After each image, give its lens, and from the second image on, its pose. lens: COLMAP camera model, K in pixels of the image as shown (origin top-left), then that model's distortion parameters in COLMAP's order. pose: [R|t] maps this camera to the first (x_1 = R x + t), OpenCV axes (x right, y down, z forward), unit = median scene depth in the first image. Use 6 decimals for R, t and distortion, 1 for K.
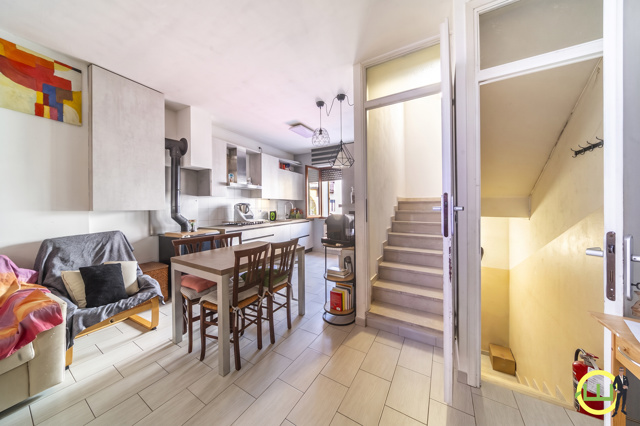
lens RADIAL K [[200.8, 0, 324.4], [0, 200.8, 208.5], [0, 0, 1]] dist [-0.001456, 0.000266]
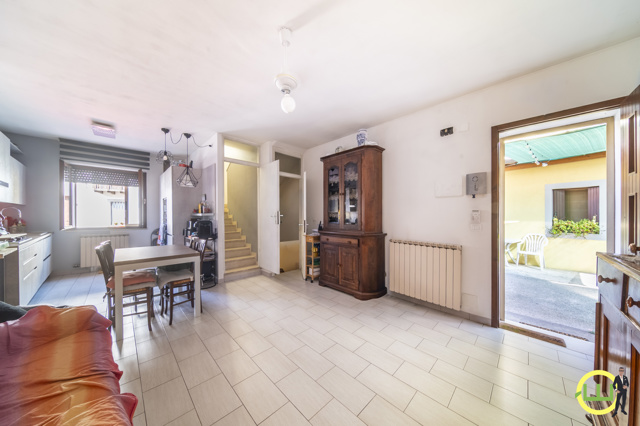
lens RADIAL K [[211.8, 0, 317.5], [0, 211.8, 212.8], [0, 0, 1]] dist [-0.016291, -0.000153]
pose [[0.256517, 0.018186, 0.966369, -1.332172], [0.008934, 0.999736, -0.021186, 0.017240], [-0.966498, 0.014068, 0.256287, -0.275795]]
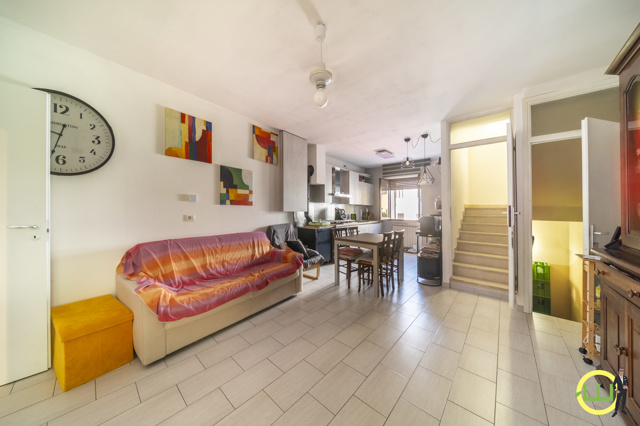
lens RADIAL K [[200.8, 0, 323.4], [0, 200.8, 208.3], [0, 0, 1]] dist [-0.001456, 0.000266]
pose [[0.981538, 0.011519, -0.190920, -0.448490], [-0.015229, 0.999722, -0.017976, 0.010083], [0.190660, 0.020552, 0.981441, -0.705131]]
